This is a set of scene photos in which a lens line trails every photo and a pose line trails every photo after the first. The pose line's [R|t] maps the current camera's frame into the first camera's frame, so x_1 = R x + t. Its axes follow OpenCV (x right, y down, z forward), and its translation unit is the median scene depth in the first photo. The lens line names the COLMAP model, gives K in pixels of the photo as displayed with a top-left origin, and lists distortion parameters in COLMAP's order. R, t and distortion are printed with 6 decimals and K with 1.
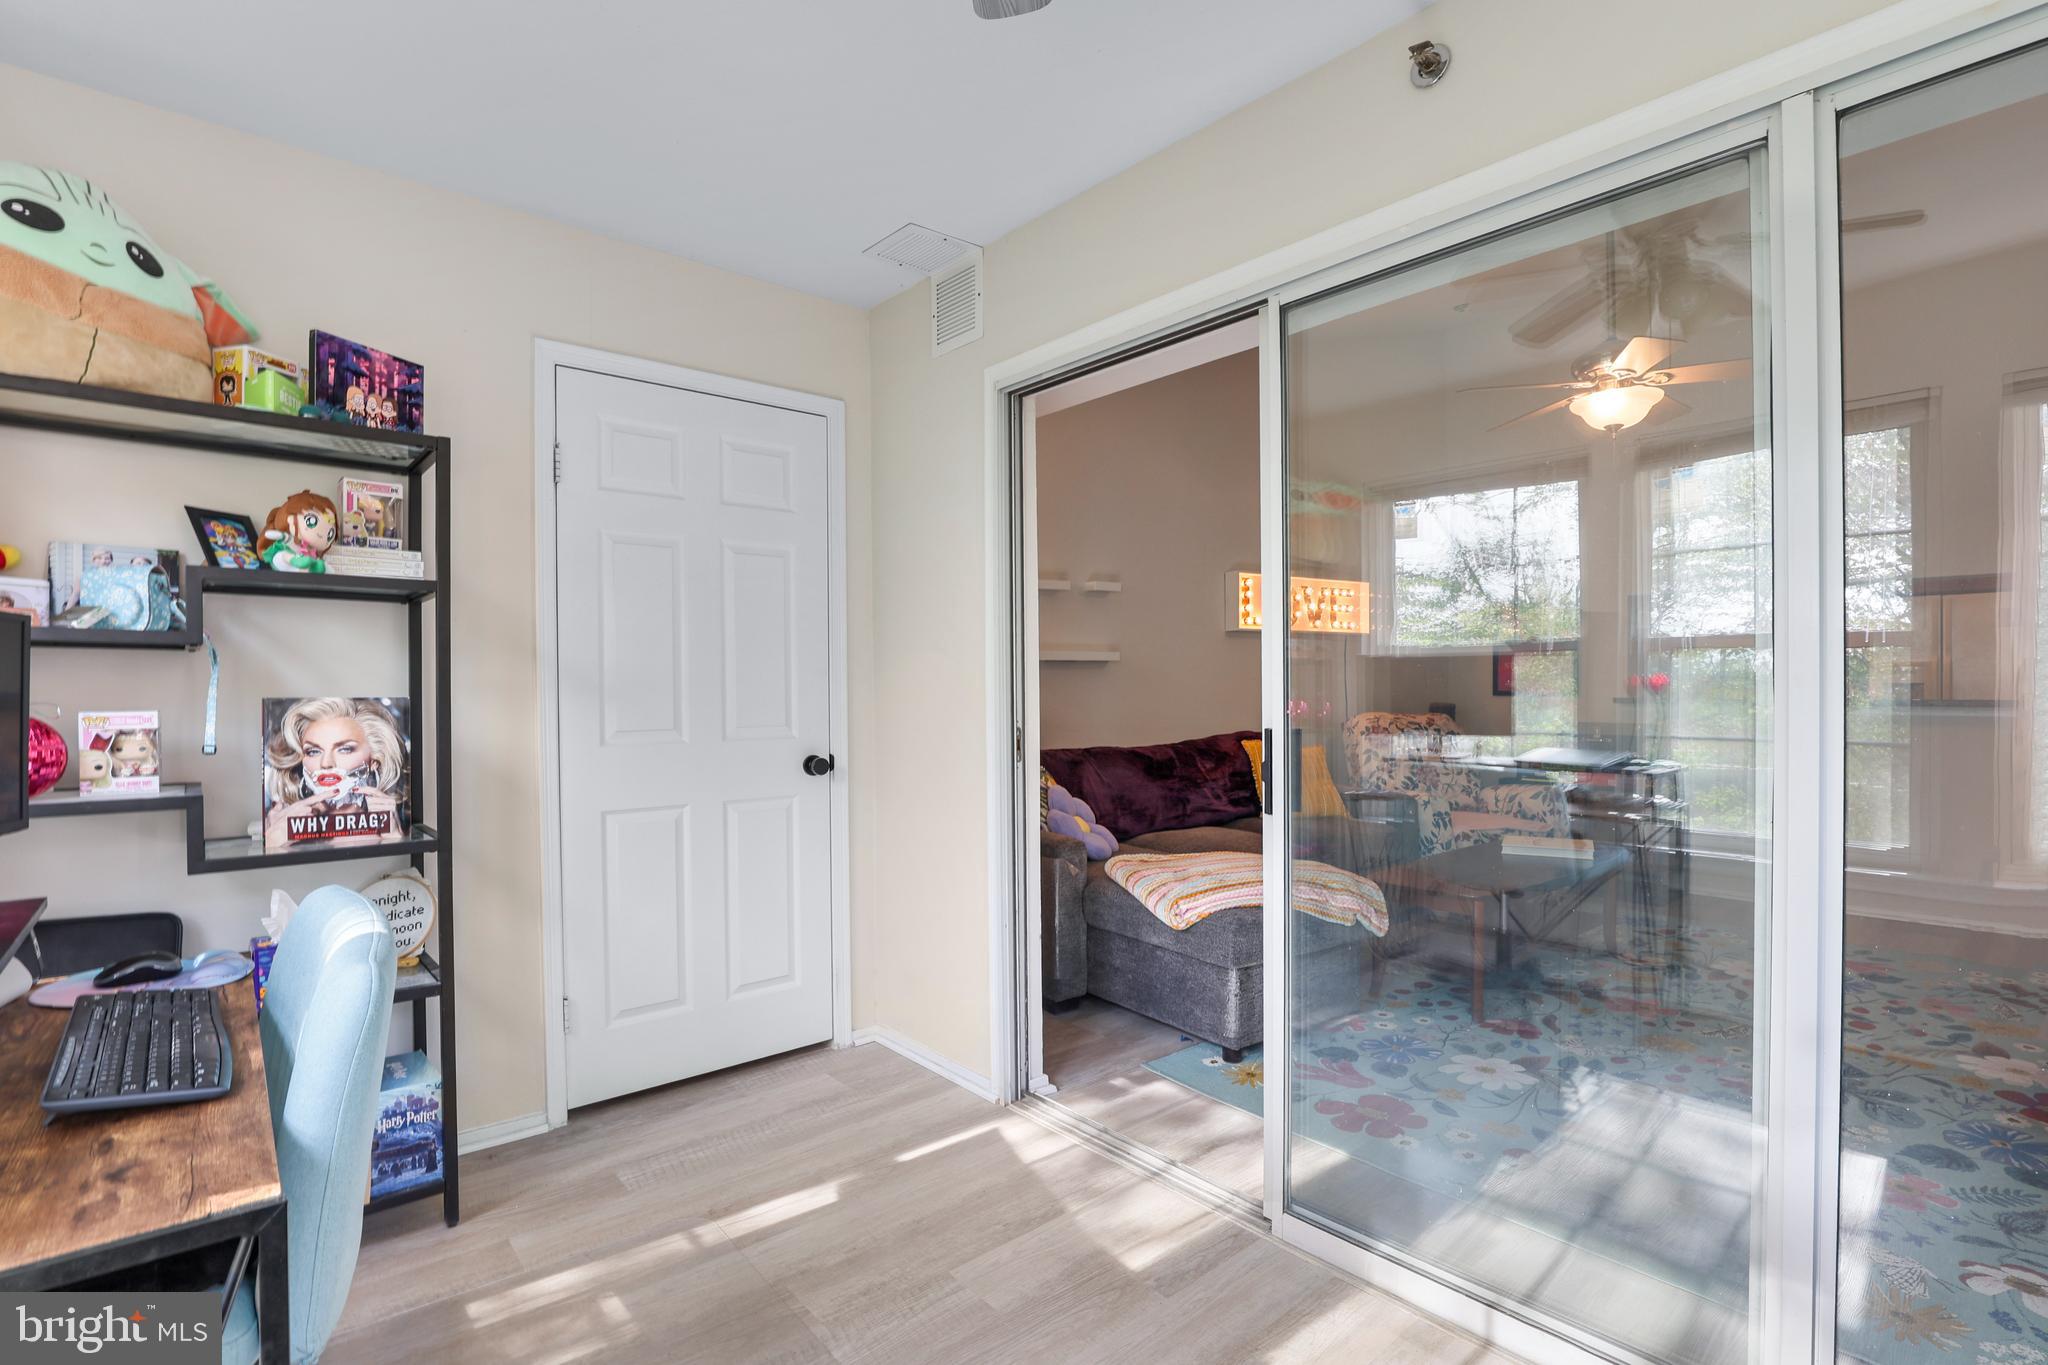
lens RADIAL K [[960.1, 0, 1042.1], [0, 960.1, 686.8], [0, 0, 1]] dist [-0.028664, 0.005470]
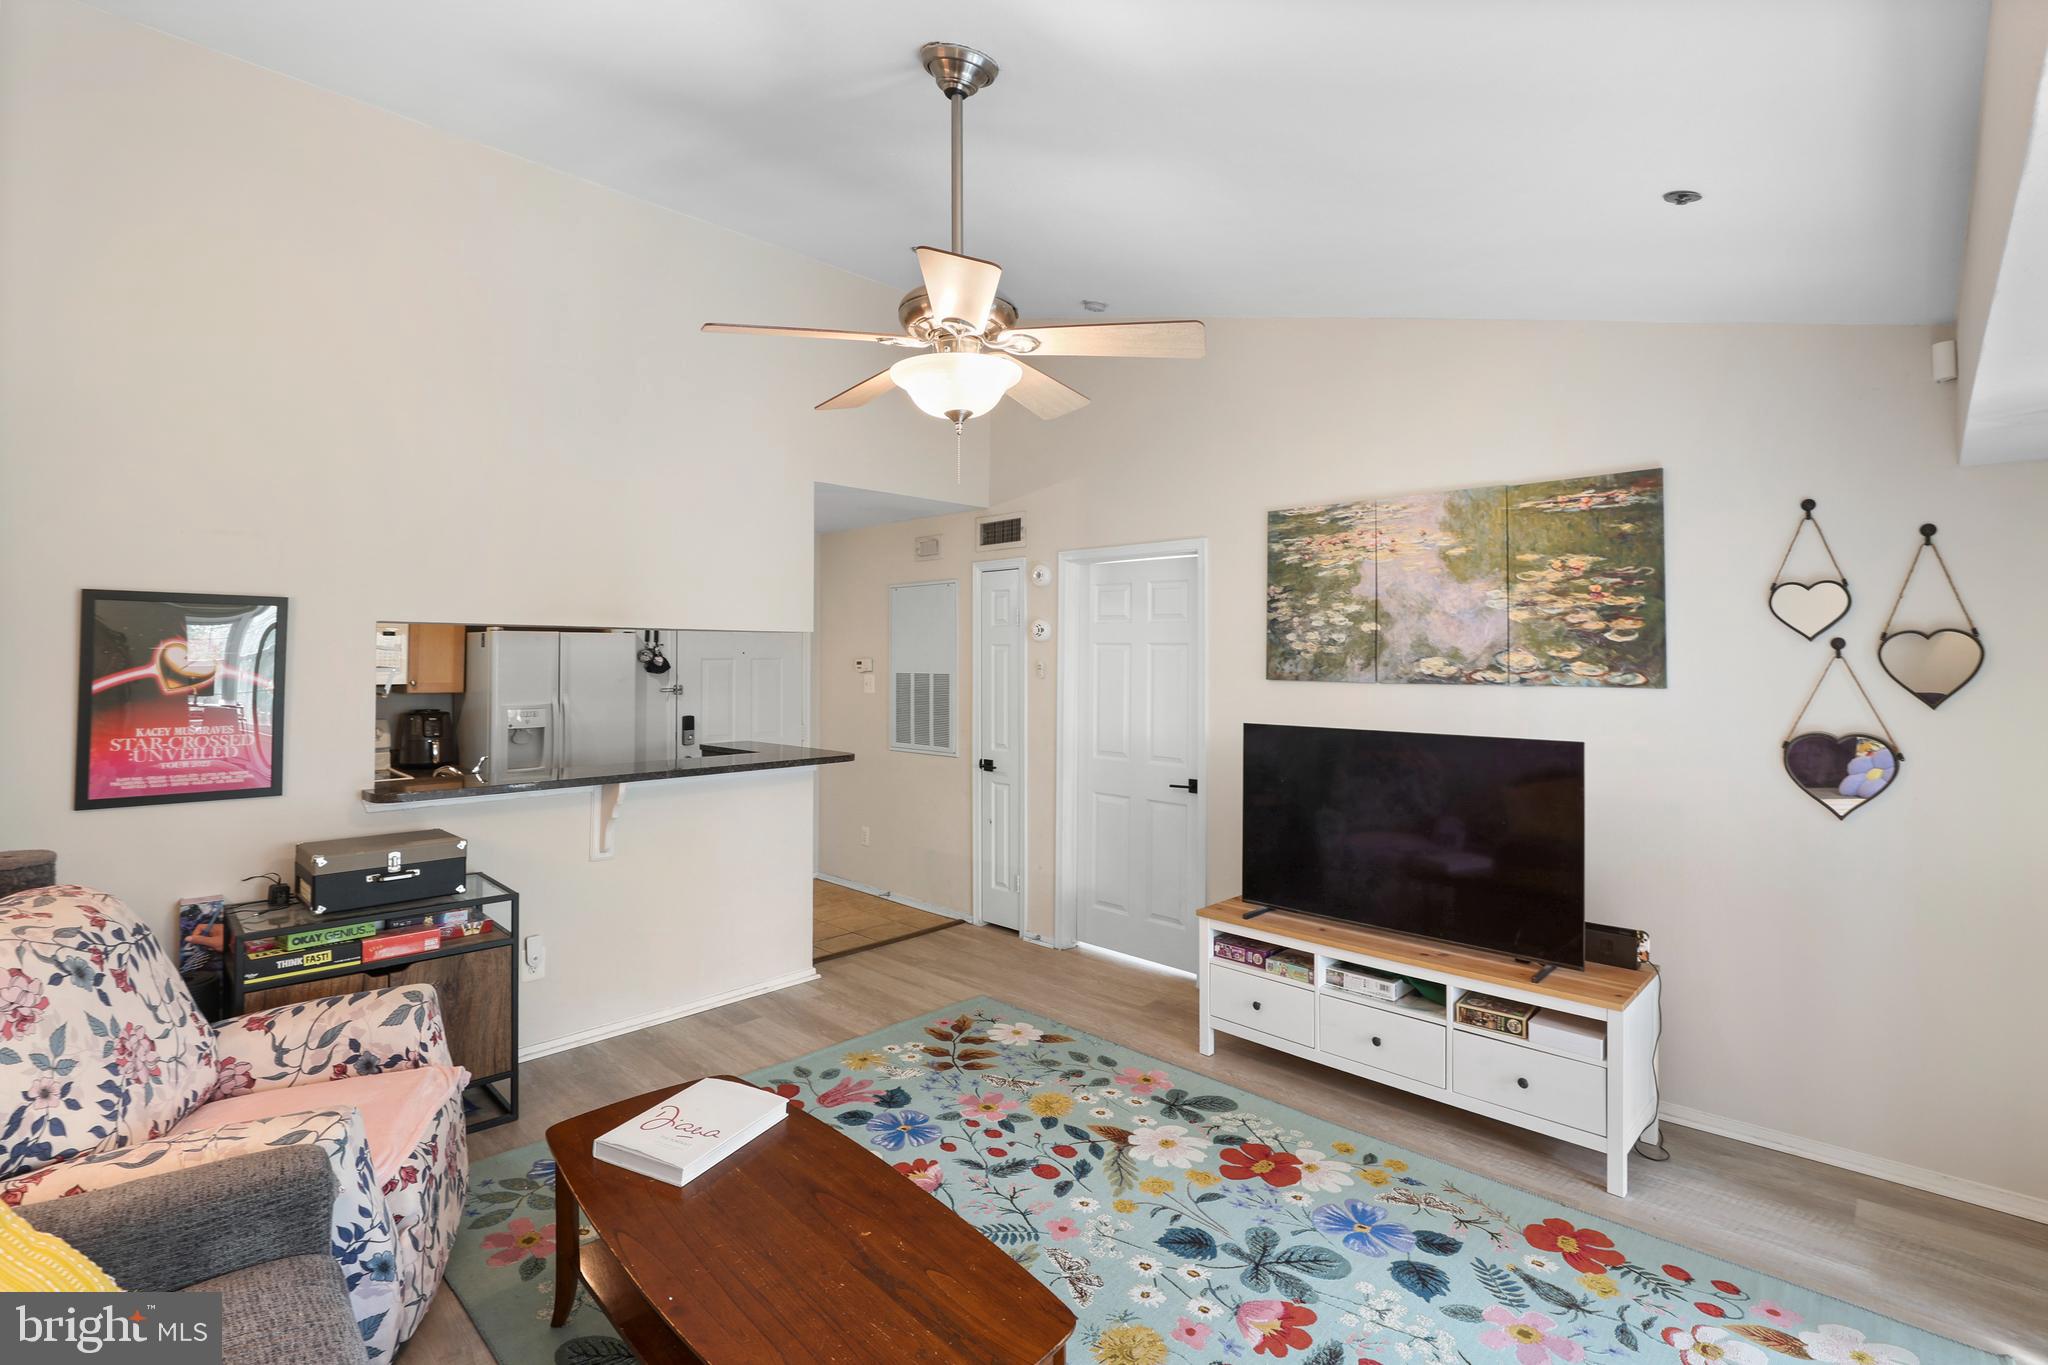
lens RADIAL K [[960.1, 0, 1027.7], [0, 960.1, 636.3], [0, 0, 1]] dist [-0.028664, 0.005470]
pose [[-0.078328, 0.026918, 0.996564, -0.020574], [0.001393, 0.999637, -0.026891, -0.078019], [-0.996927, -0.000718, -0.078337, 0.718865]]
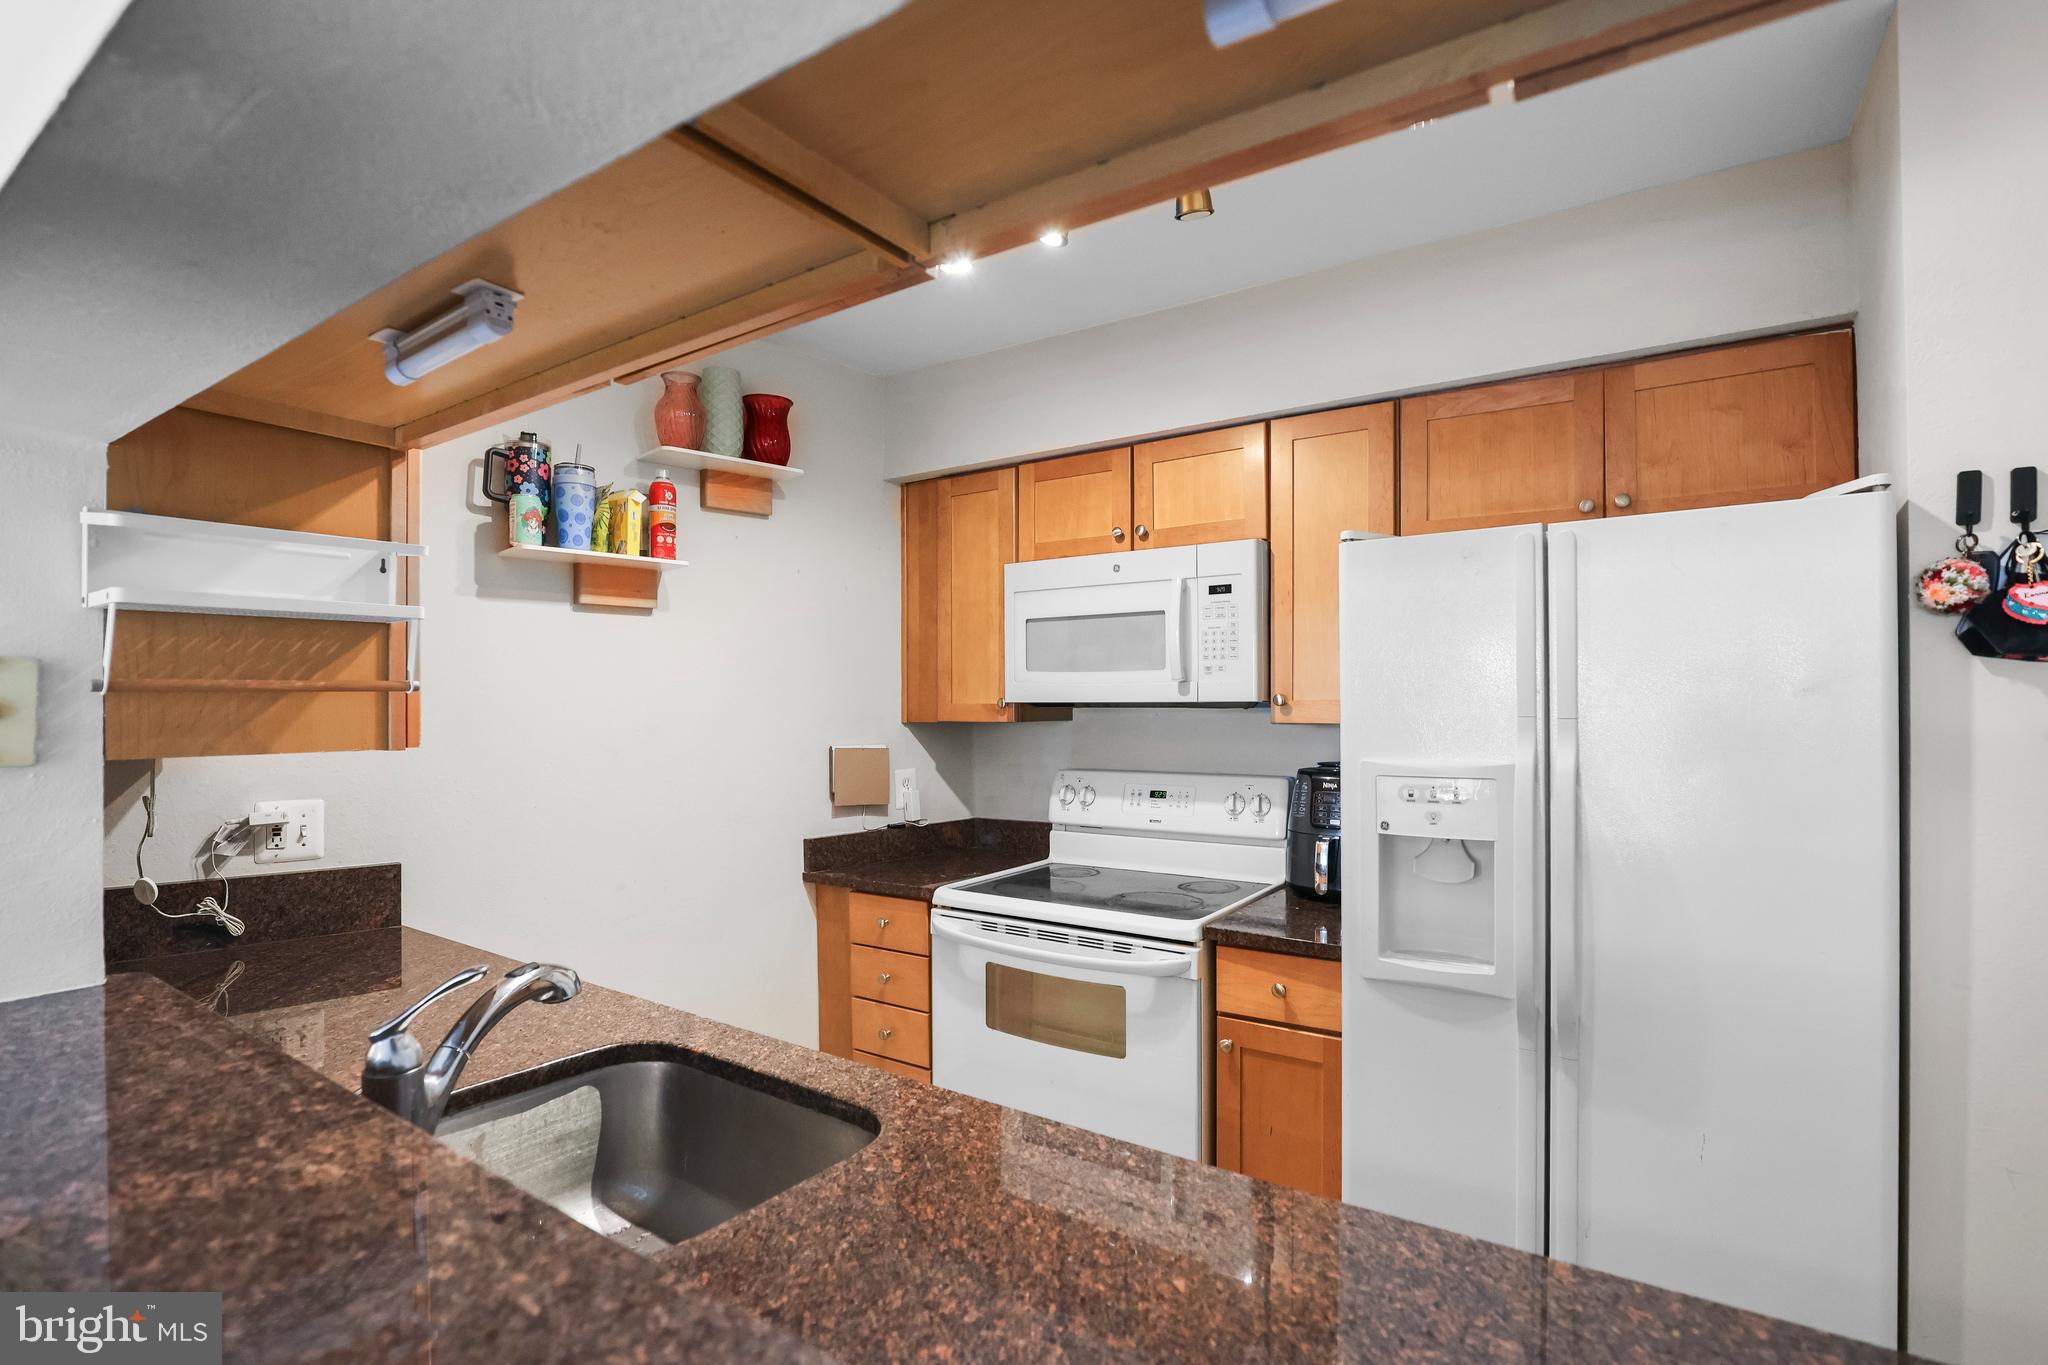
lens RADIAL K [[960.1, 0, 1022.3], [0, 960.1, 700.5], [0, 0, 1]] dist [-0.028664, 0.005470]
pose [[0.969767, 0.005459, 0.243973, 0.870096], [-0.003289, 0.999951, -0.009299, -0.049733], [-0.244012, 0.008215, 0.969737, 0.901914]]
